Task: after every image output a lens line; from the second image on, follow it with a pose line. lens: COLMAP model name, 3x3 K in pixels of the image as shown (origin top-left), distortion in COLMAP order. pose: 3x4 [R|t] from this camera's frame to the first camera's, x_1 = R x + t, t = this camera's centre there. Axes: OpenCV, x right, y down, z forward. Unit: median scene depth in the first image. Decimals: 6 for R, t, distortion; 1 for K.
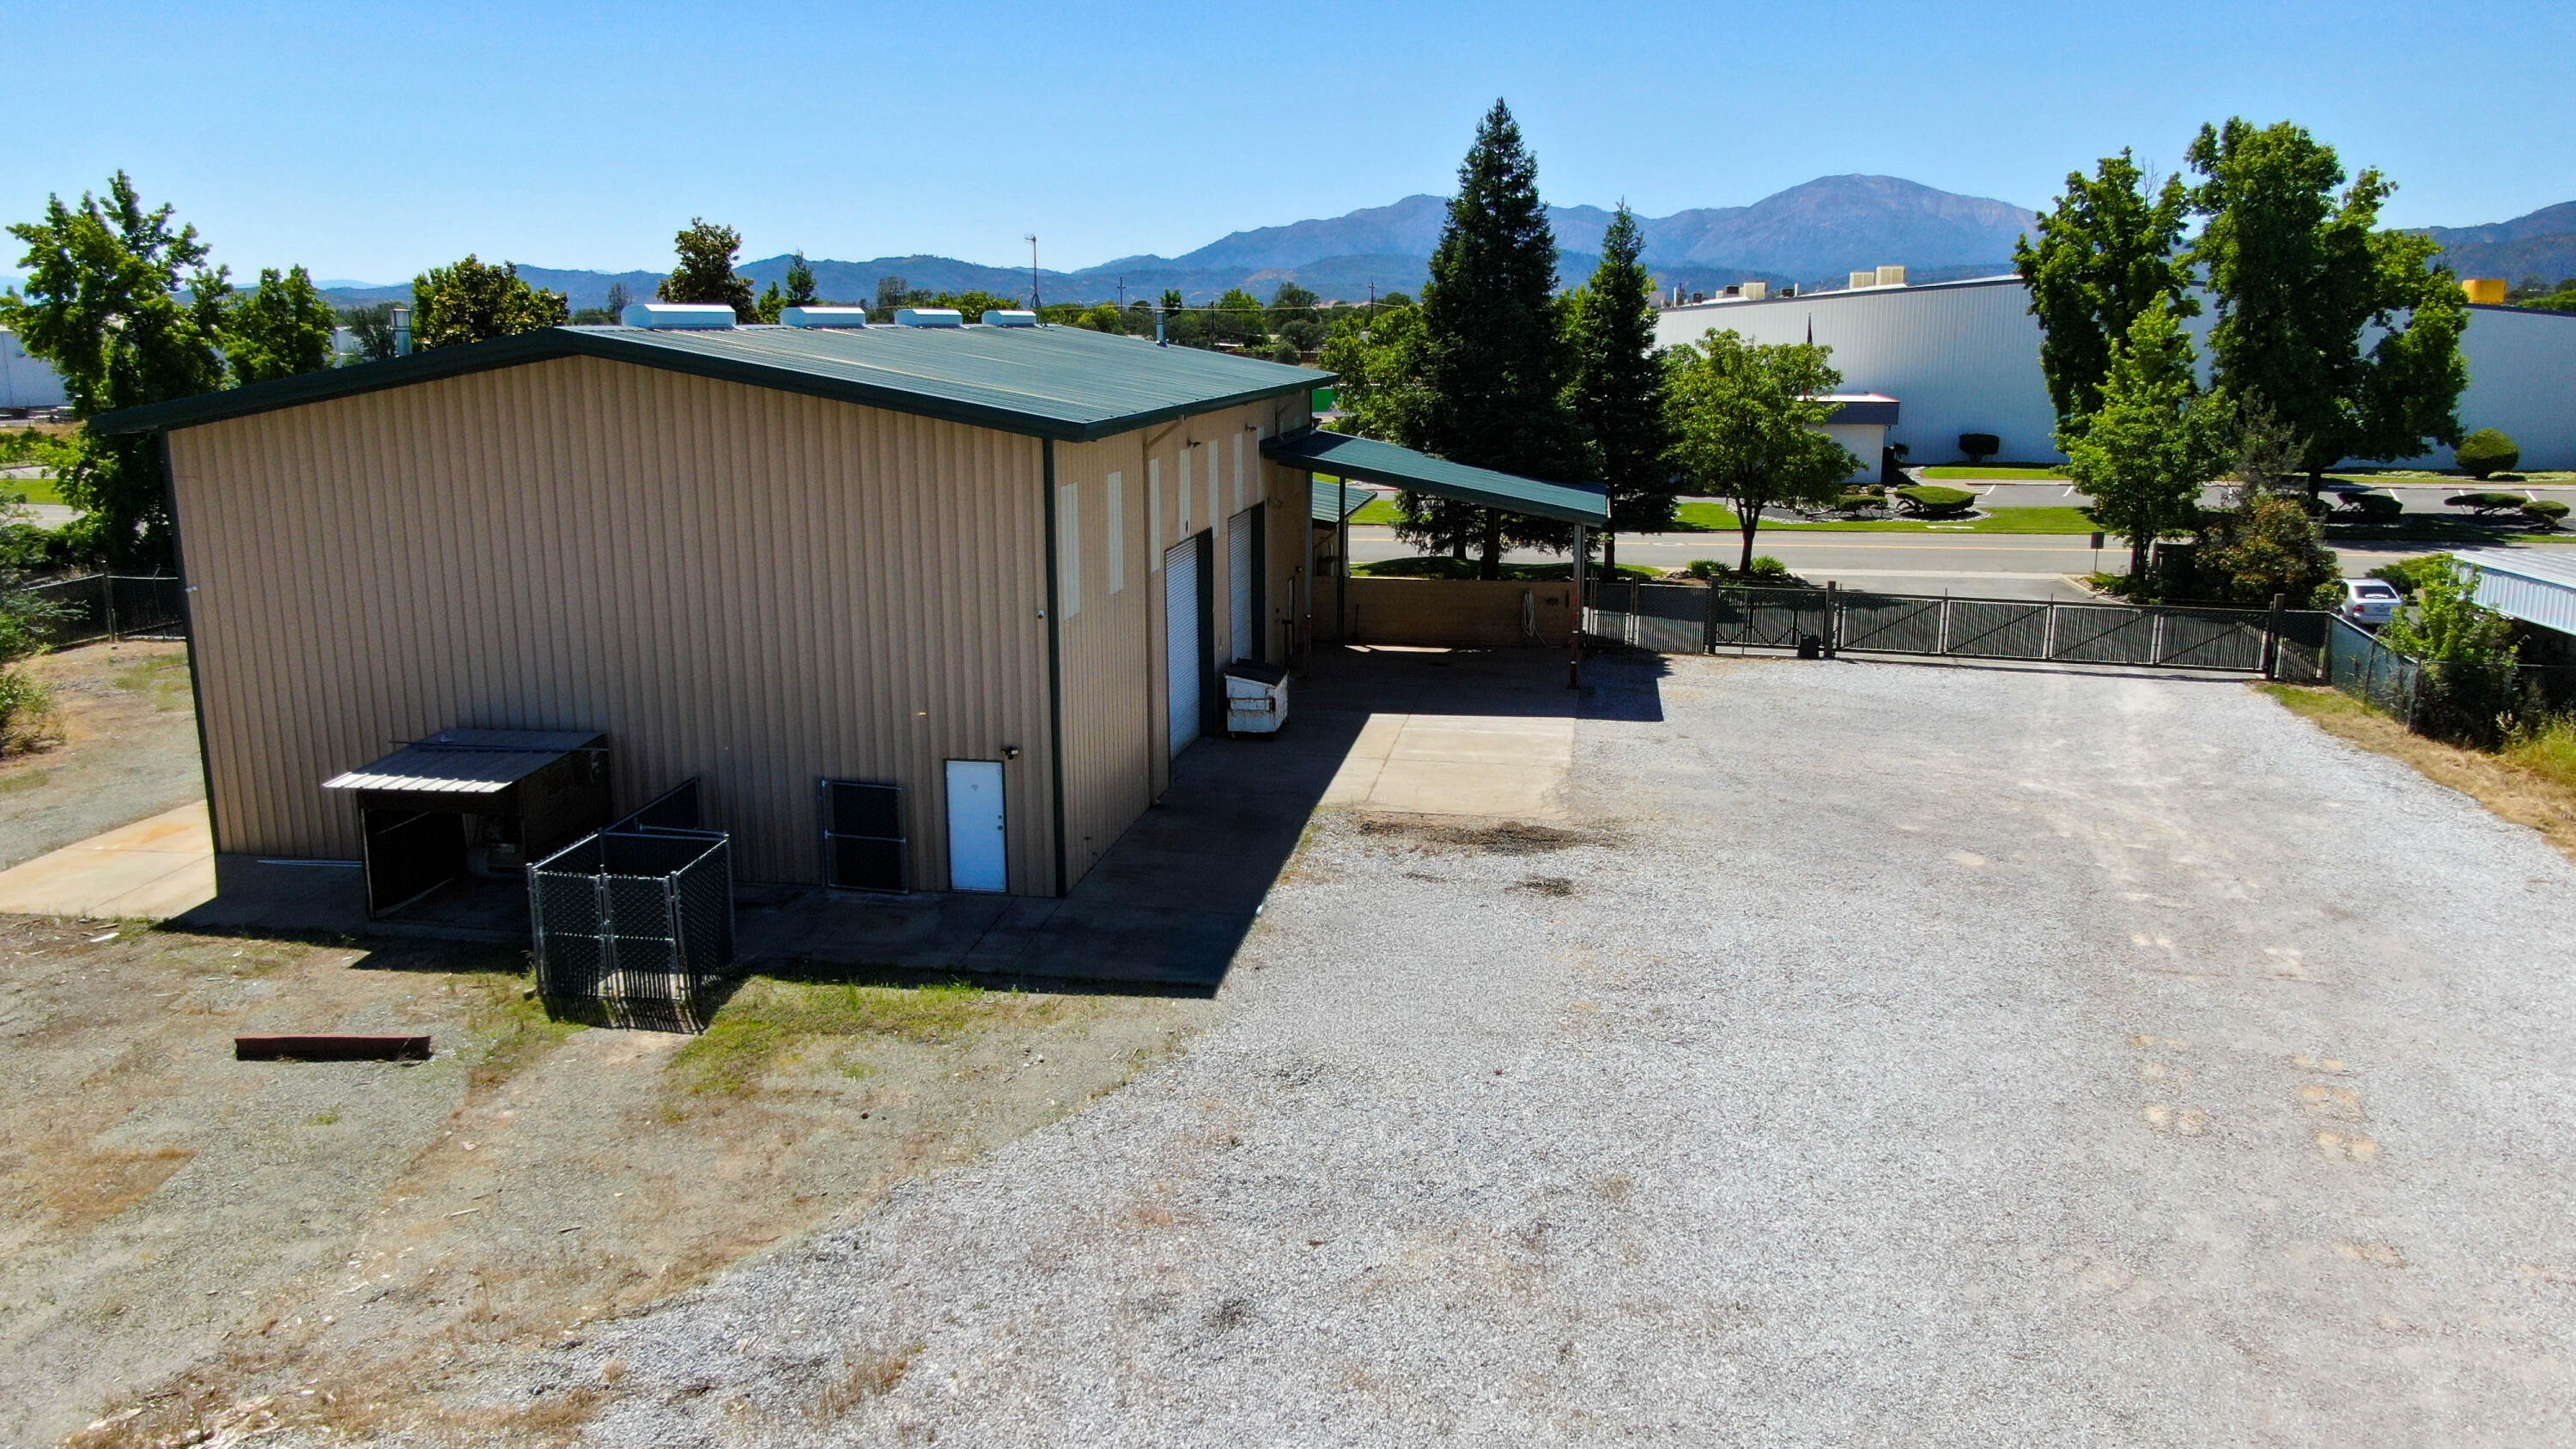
lens RADIAL K [[1853.7, 0, 1291.4], [0, 1853.7, 723.9], [0, 0, 1]] dist [-0.019317, 0.004756]
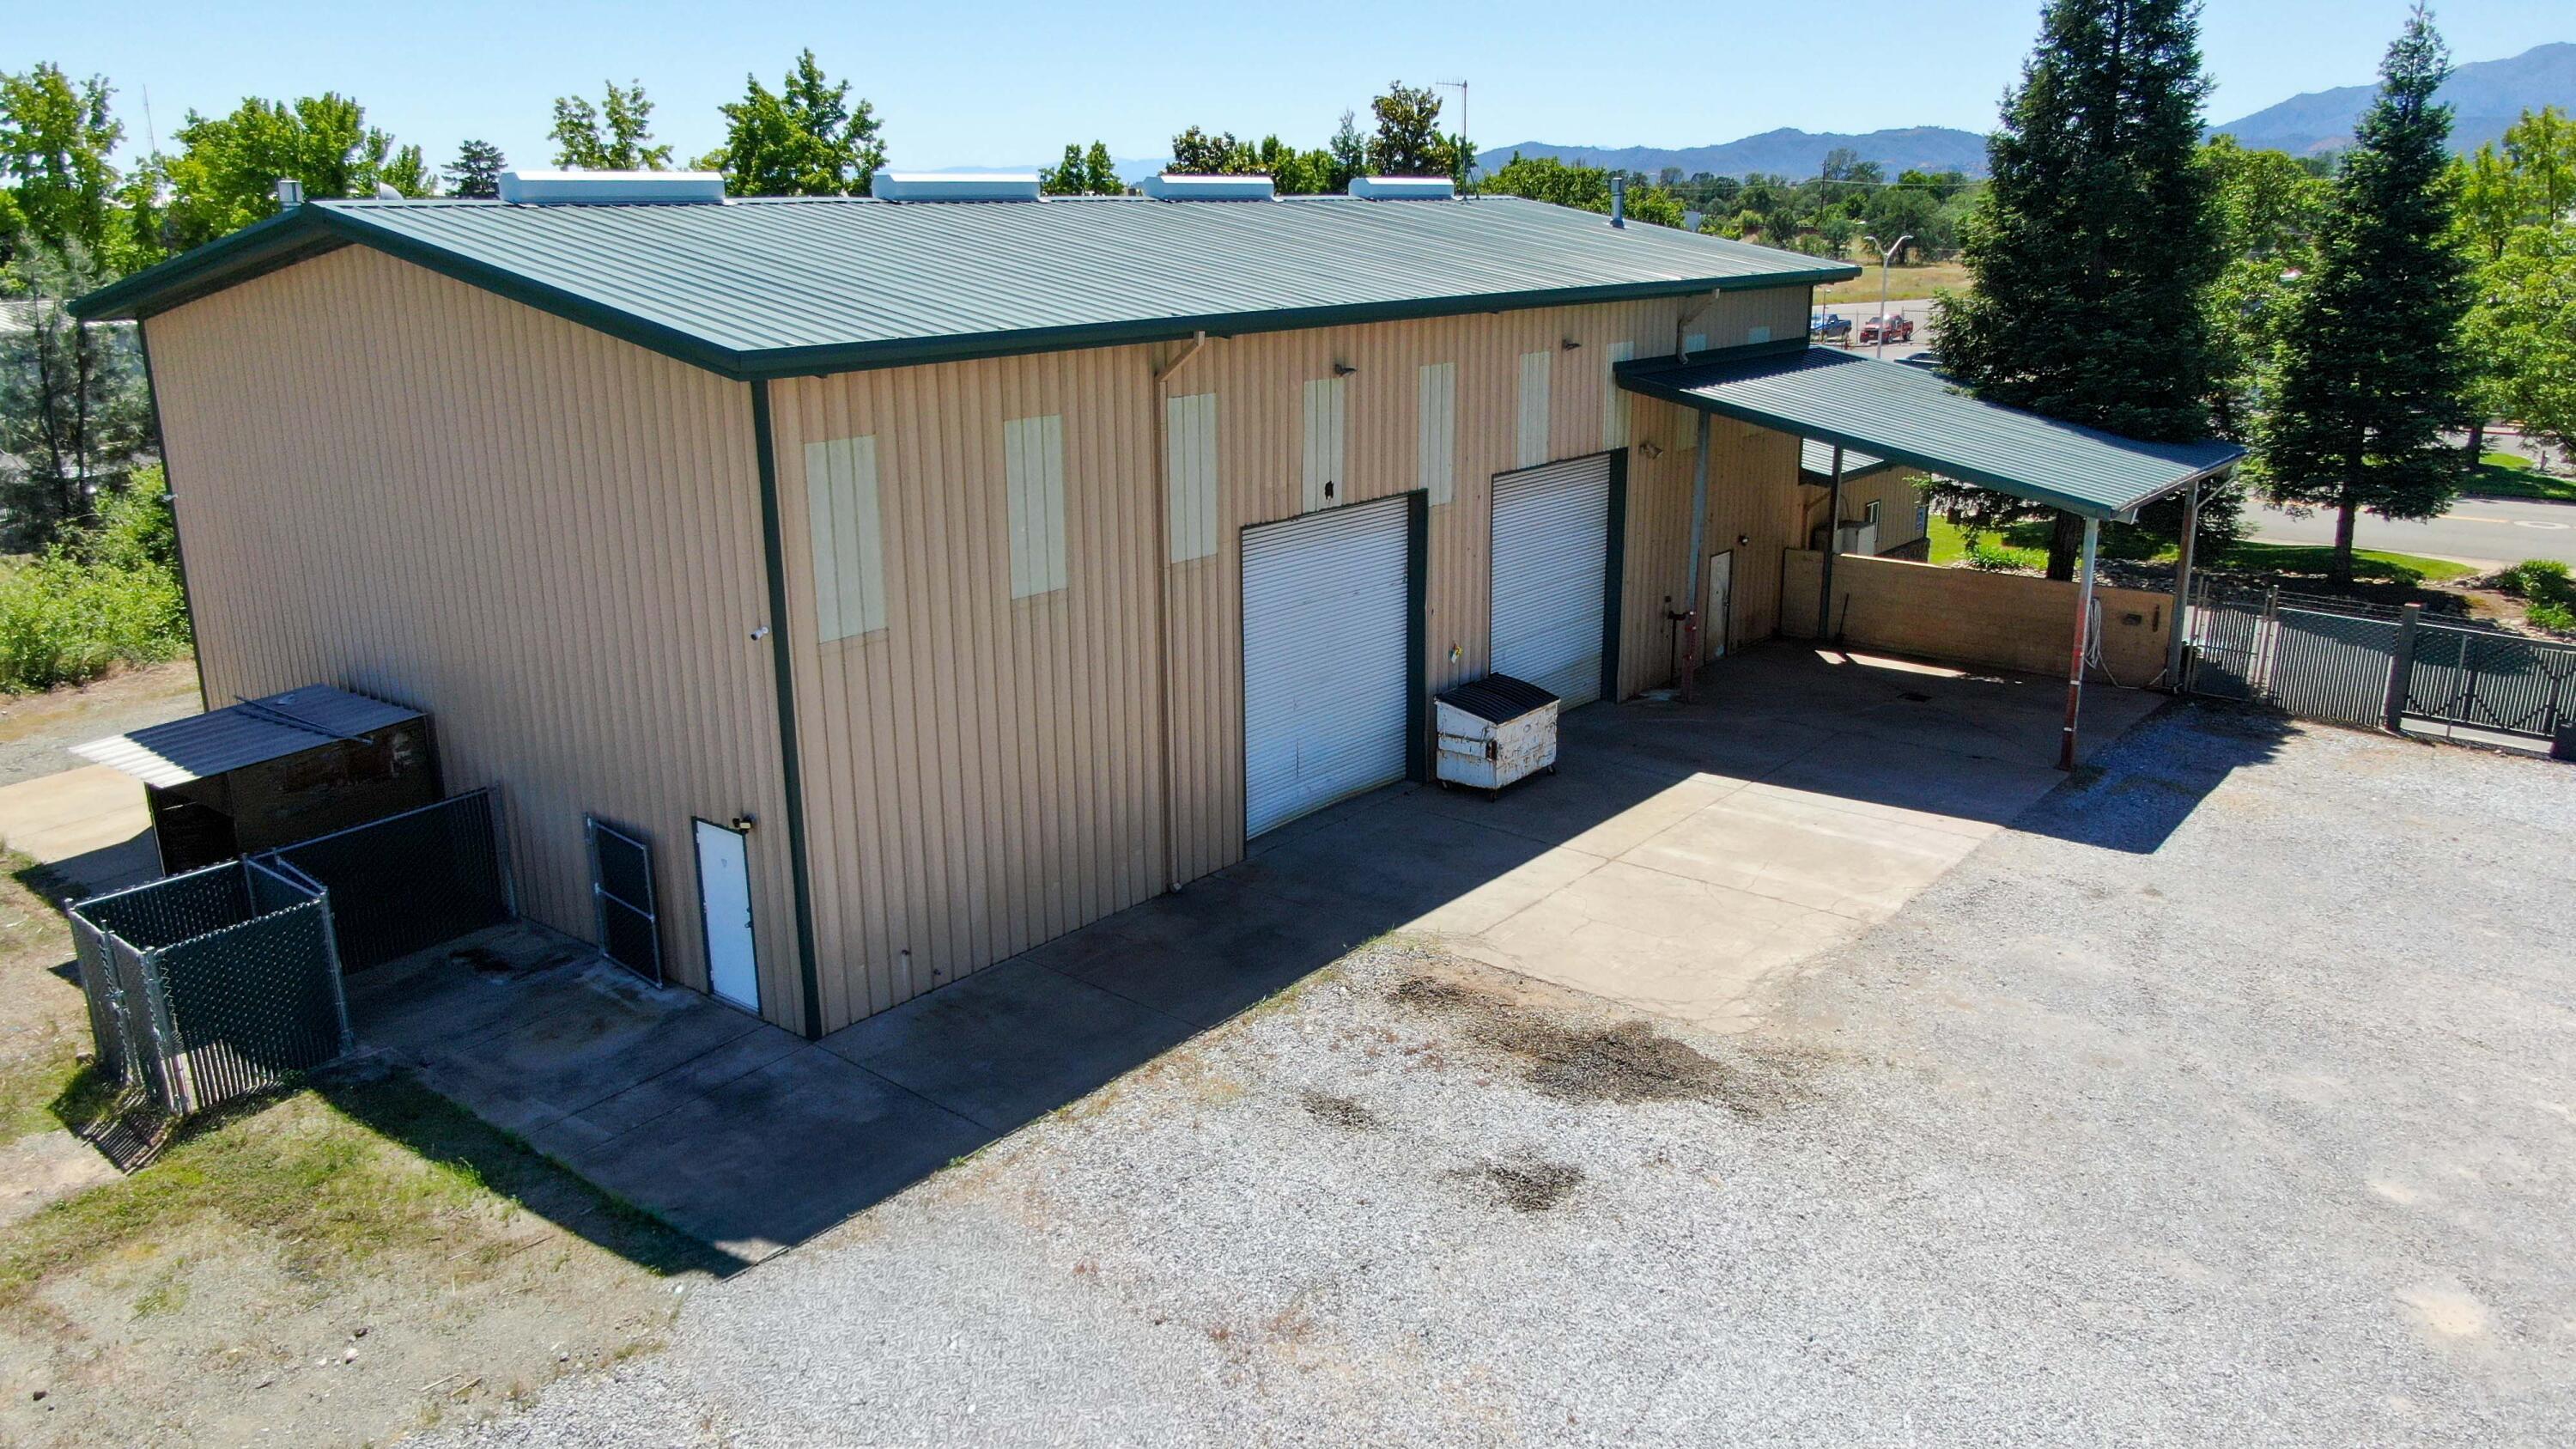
lens RADIAL K [[1853.7, 0, 1293.4], [0, 1853.7, 726.0], [0, 0, 1]] dist [-0.019317, 0.004756]
pose [[0.873659, 0.129569, -0.468969, 0.219769], [-0.099068, 0.991069, 0.089260, -0.065420], [0.476346, -0.031523, 0.878693, 0.312719]]
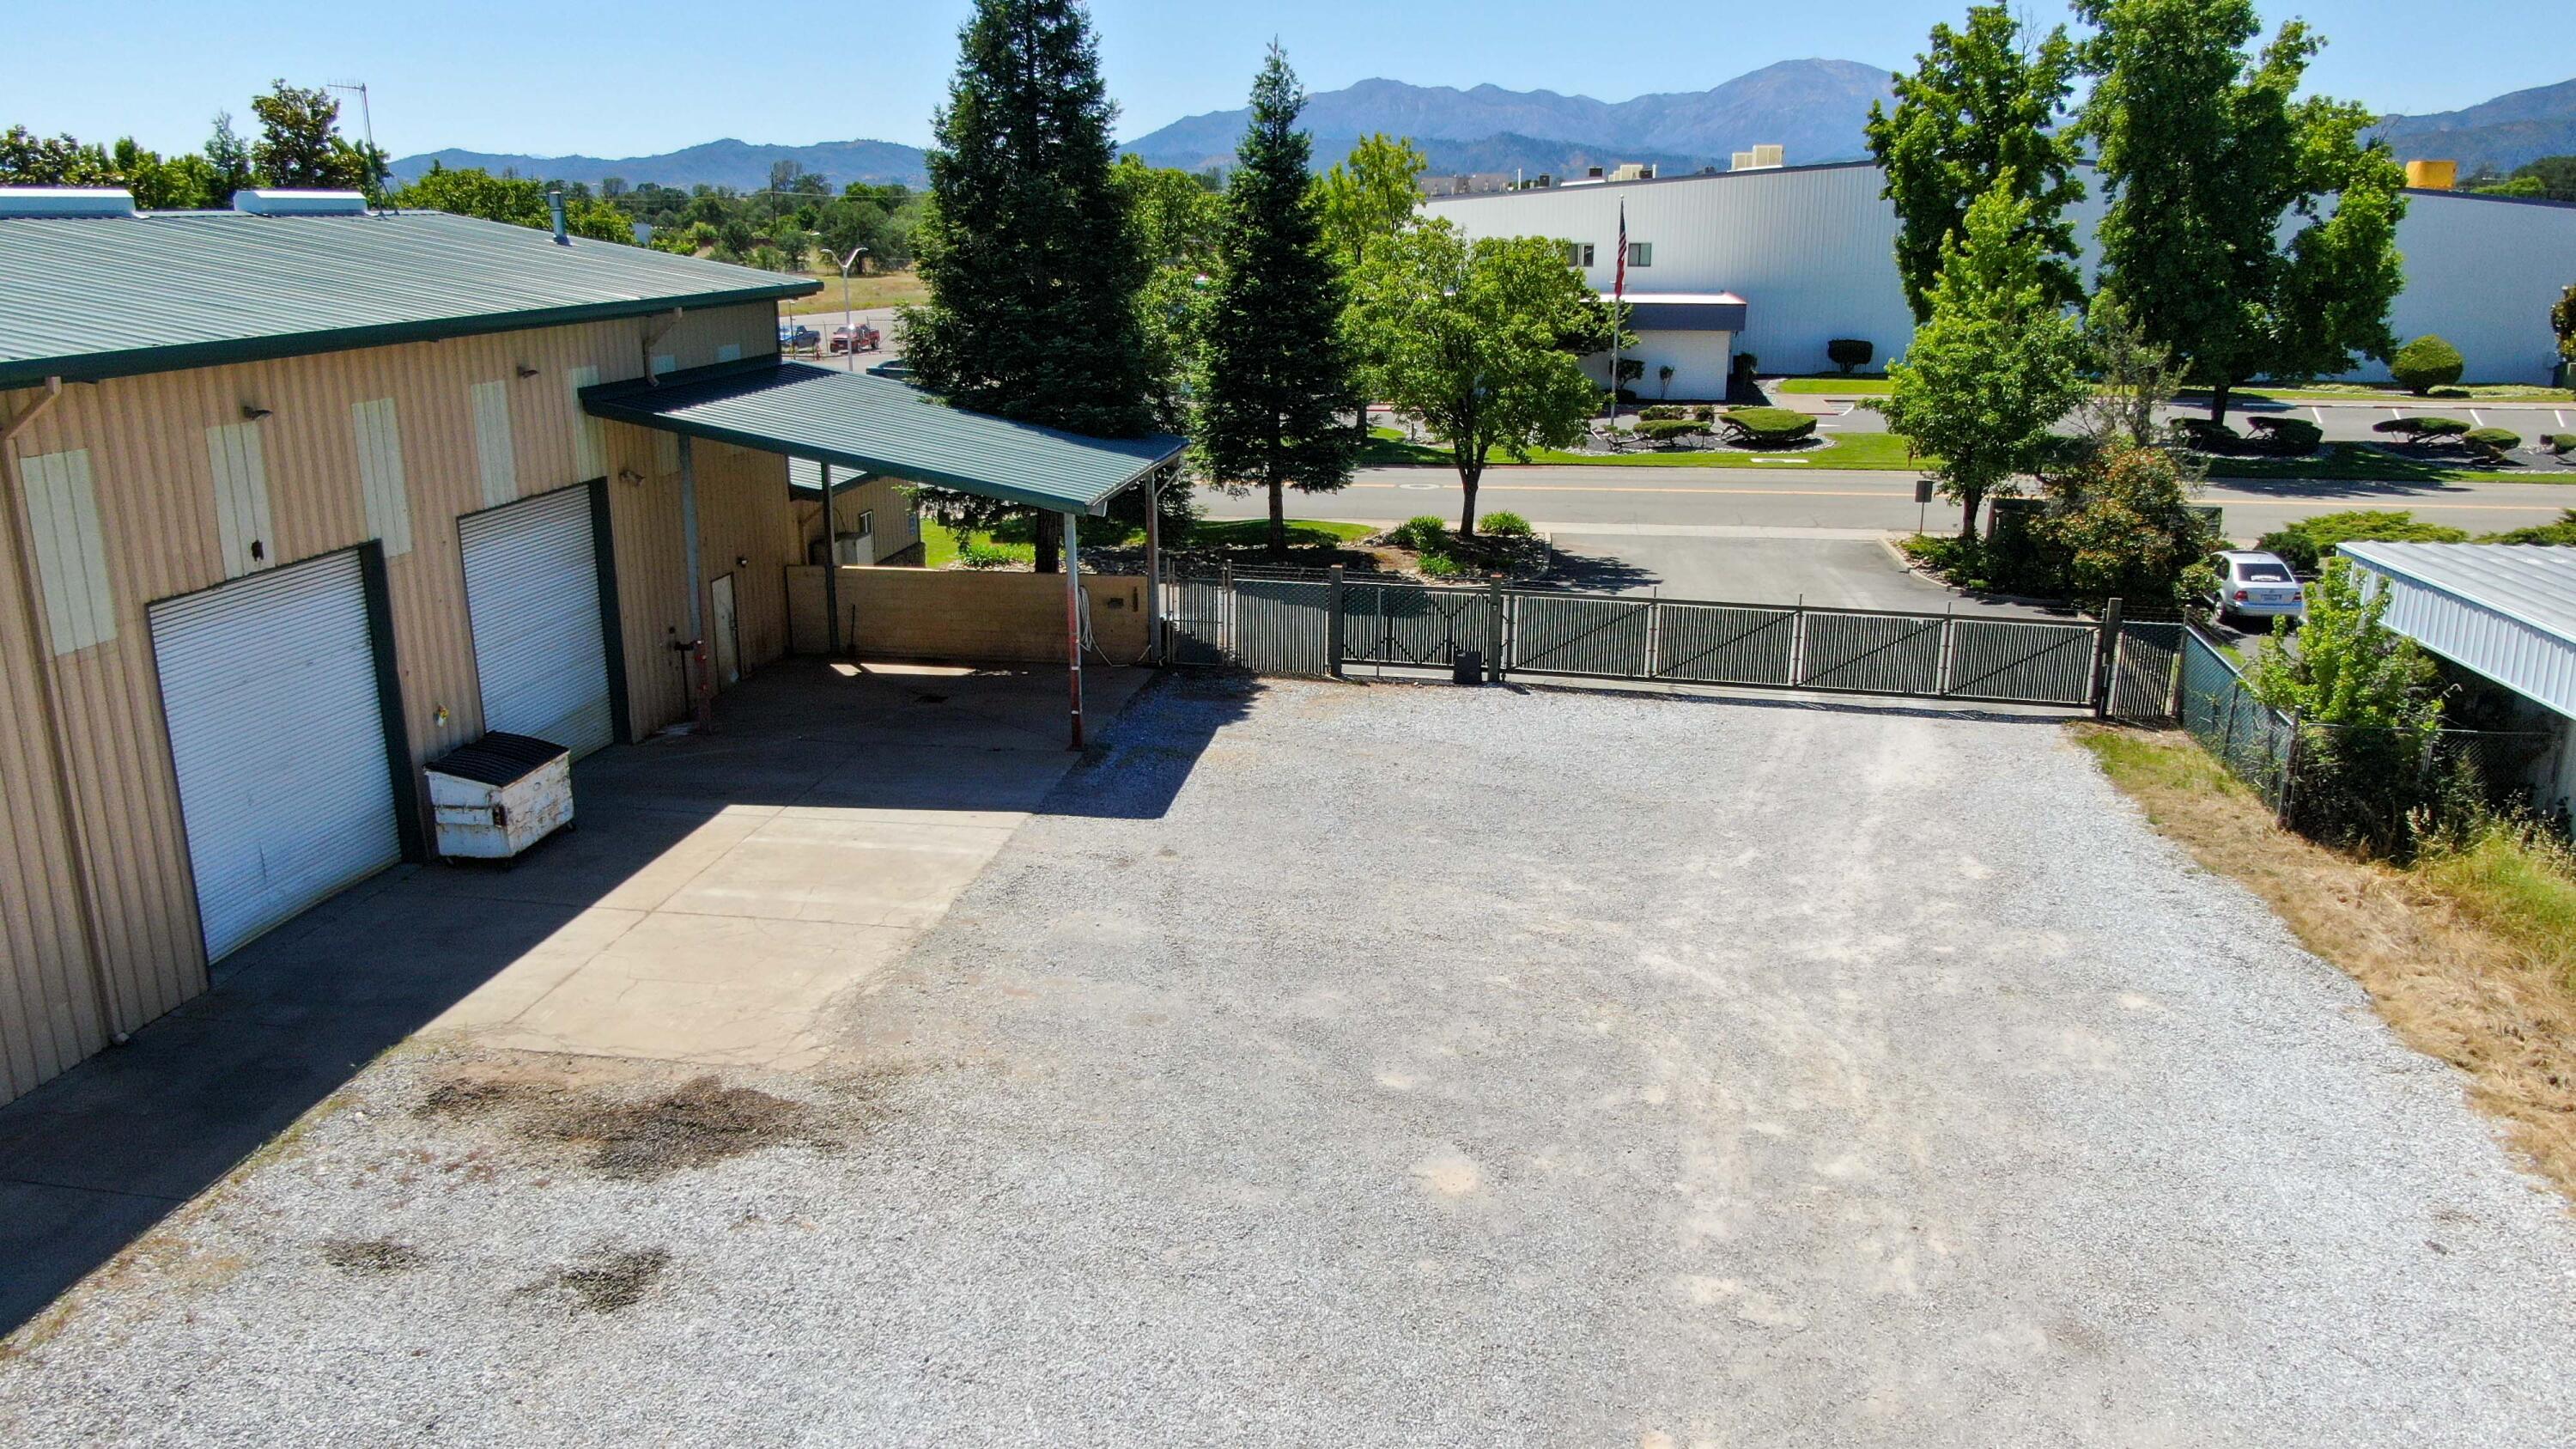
lens RADIAL K [[1853.7, 0, 1287.8], [0, 1853.7, 724.1], [0, 0, 1]] dist [-0.019317, 0.004756]
pose [[0.999749, -0.004679, 0.021902, 0.217686], [0.003409, 0.998329, 0.057677, -0.068567], [-0.022135, -0.057588, 0.998095, 0.319562]]
